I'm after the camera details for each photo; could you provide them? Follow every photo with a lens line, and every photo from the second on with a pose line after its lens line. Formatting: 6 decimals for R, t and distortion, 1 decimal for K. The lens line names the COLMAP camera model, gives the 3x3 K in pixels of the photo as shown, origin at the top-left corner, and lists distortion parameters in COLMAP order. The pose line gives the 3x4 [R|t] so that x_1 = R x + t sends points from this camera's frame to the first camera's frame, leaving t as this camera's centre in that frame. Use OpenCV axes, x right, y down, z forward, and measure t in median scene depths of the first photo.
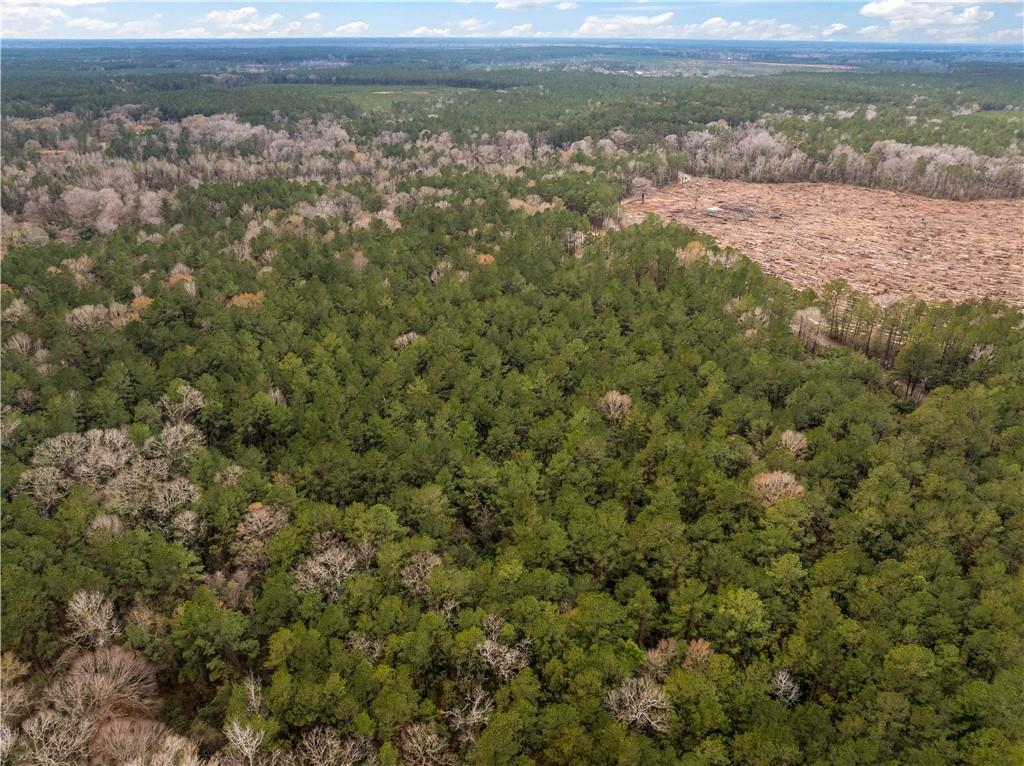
lens RADIAL K [[720.7, 0, 512.0], [0, 720.7, 383.0], [0, 0, 1]] dist [-0.070288, 0.034840]
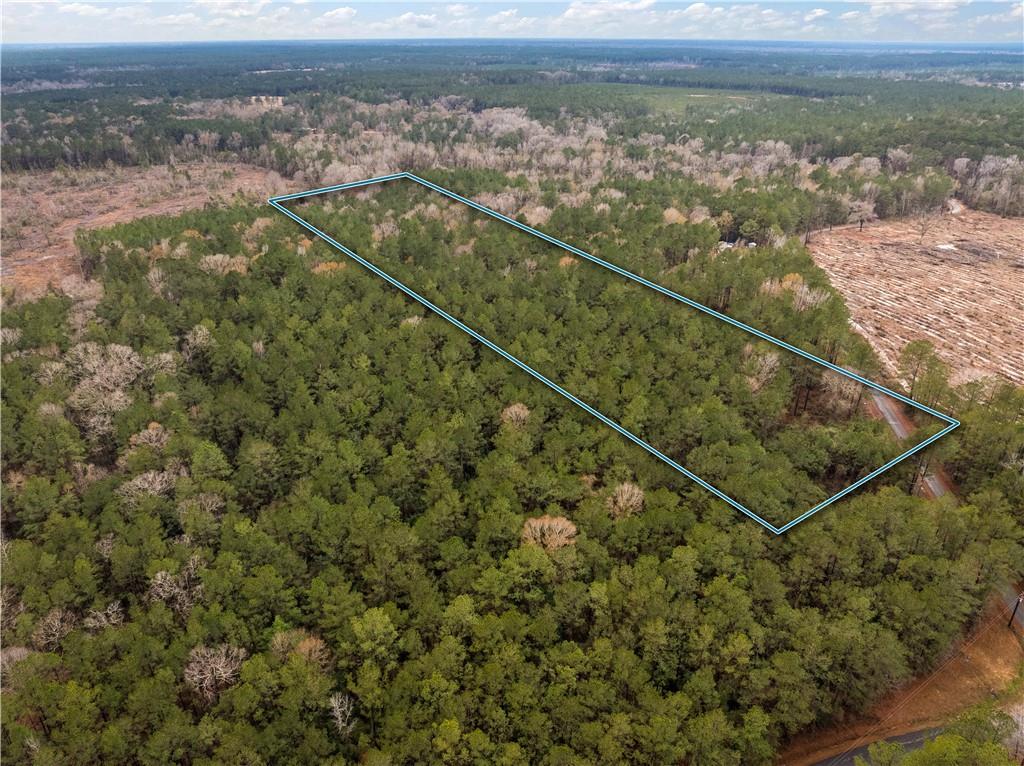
lens RADIAL K [[720.7, 0, 512.0], [0, 720.7, 383.0], [0, 0, 1]] dist [-0.070288, 0.034840]
pose [[0.886767, 0.196947, -0.418158, 0.145214], [-0.197977, 0.979332, 0.041412, -0.014910], [0.417671, 0.046063, 0.907430, 0.032385]]
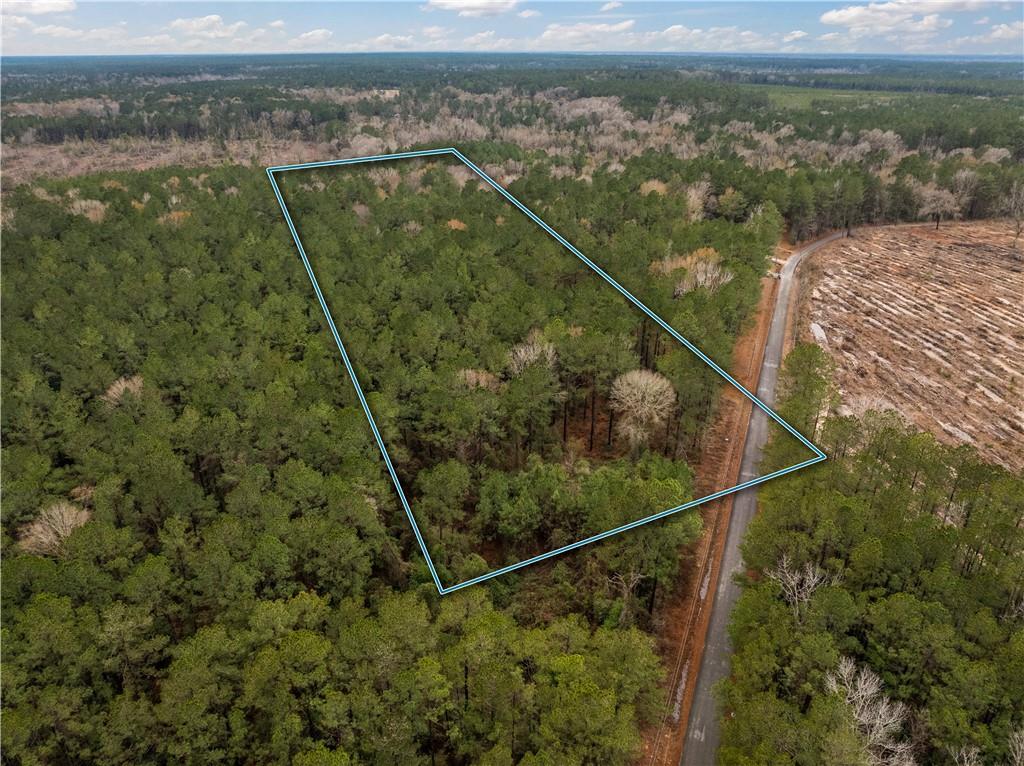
lens RADIAL K [[720.7, 0, 512.0], [0, 720.7, 383.0], [0, 0, 1]] dist [-0.070288, 0.034840]
pose [[0.756451, 0.271415, -0.595076, 0.223497], [-0.282119, 0.956242, 0.077518, -0.037546], [0.590076, 0.109243, 0.799922, 0.182625]]
